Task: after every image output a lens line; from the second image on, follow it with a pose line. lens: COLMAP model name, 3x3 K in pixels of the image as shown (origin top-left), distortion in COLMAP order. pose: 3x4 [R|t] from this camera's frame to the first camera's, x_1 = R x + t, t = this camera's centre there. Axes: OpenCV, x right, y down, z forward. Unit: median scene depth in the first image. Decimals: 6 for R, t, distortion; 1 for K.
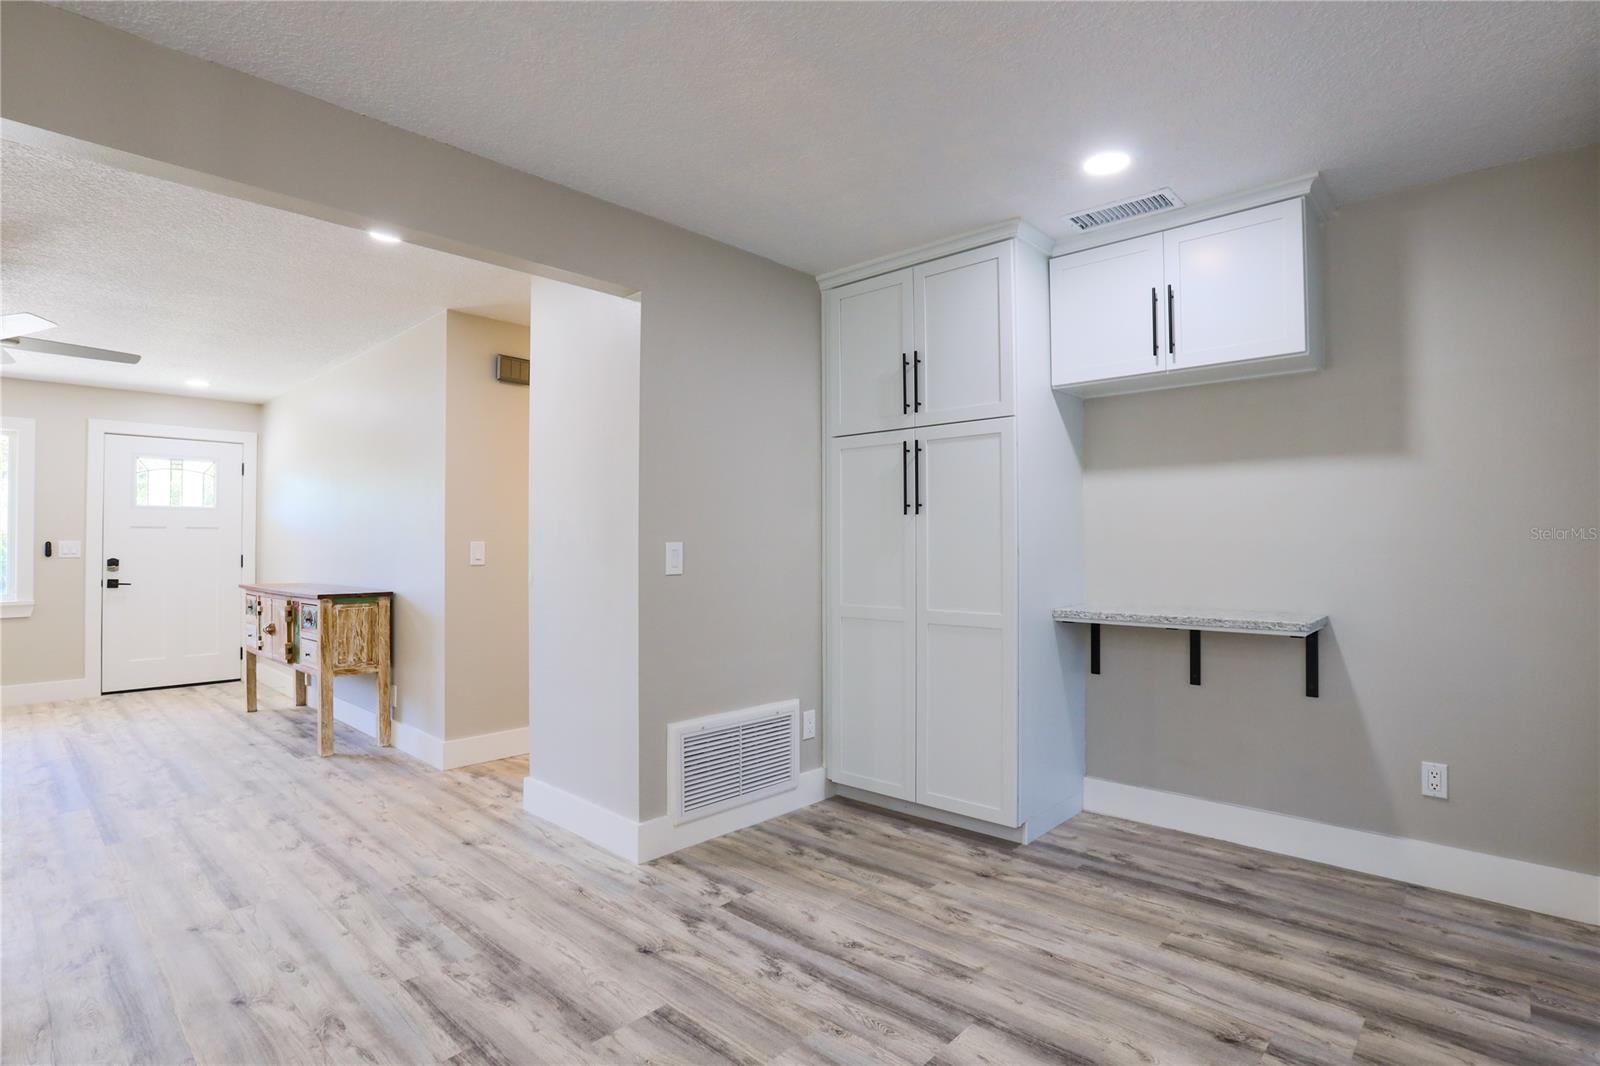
lens RADIAL K [[786.2, 0, 785.3], [0, 786.2, 527.5], [0, 0, 1]] dist [-0.055220, 0.023183]
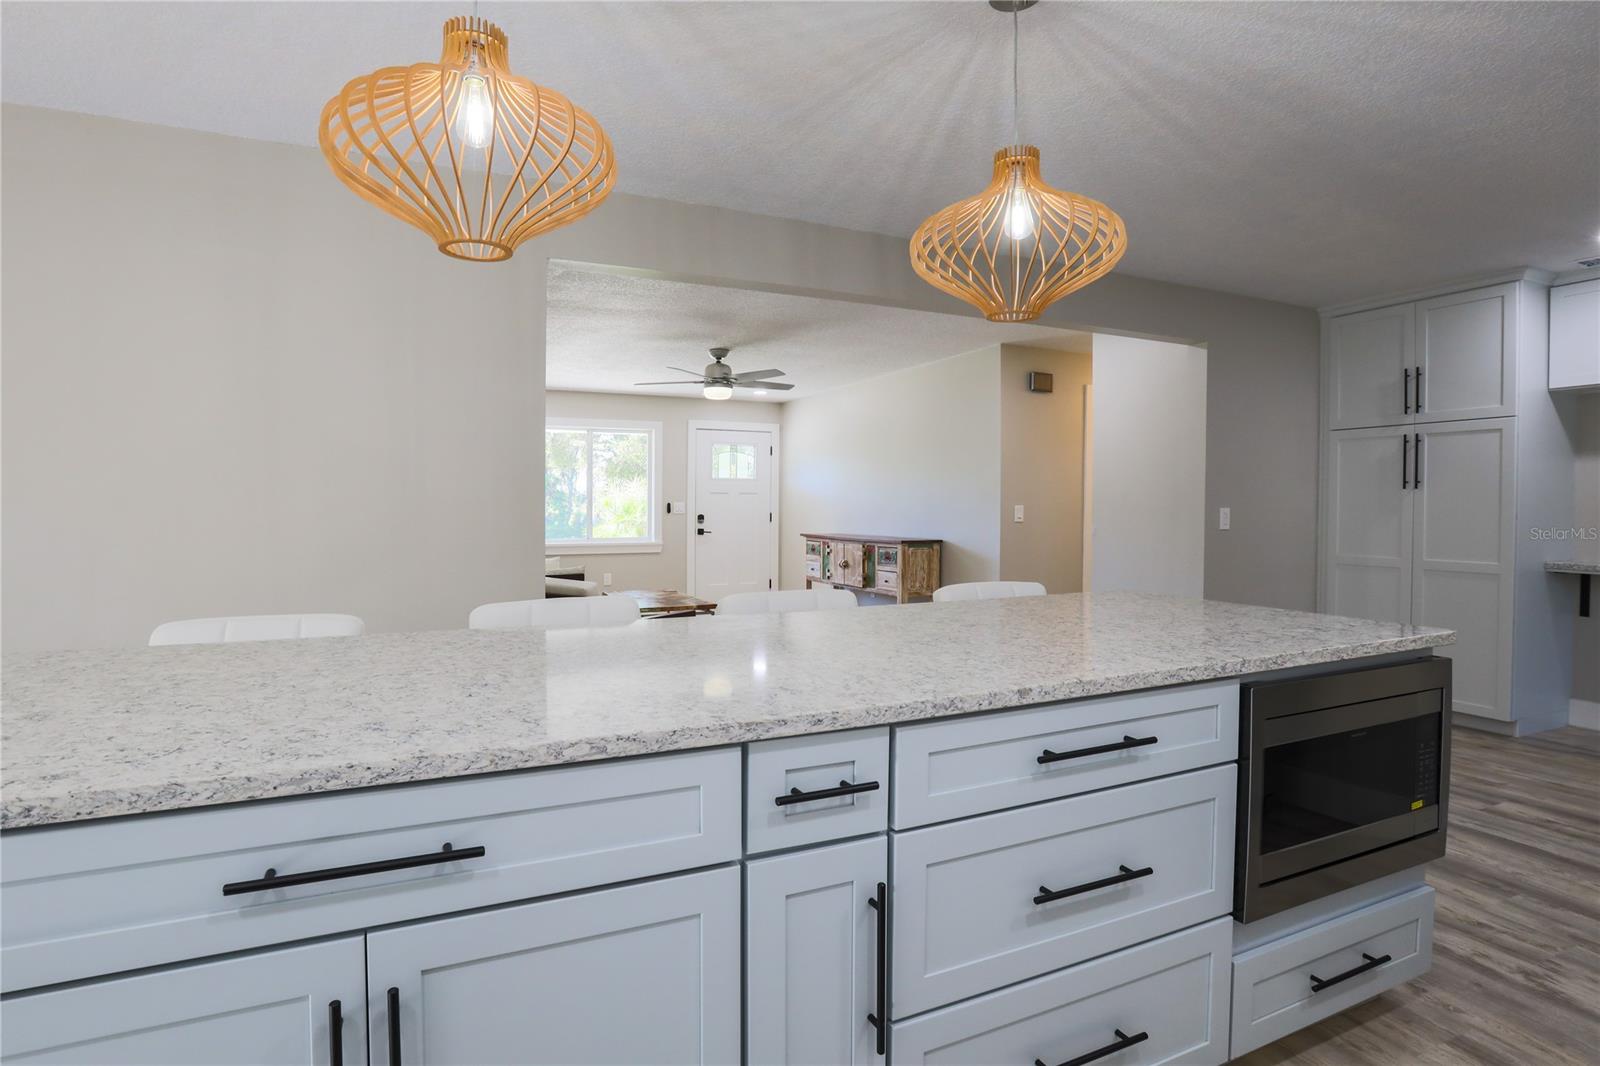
lens RADIAL K [[768.3, 0, 796.7], [0, 768.3, 514.4], [0, 0, 1]] dist [-0.023151, 0.007066]
pose [[0.926093, 0.011570, -0.377118, -0.290862], [0.000956, 0.999455, 0.033011, -0.015167], [0.377294, -0.030932, 0.925577, -0.544949]]
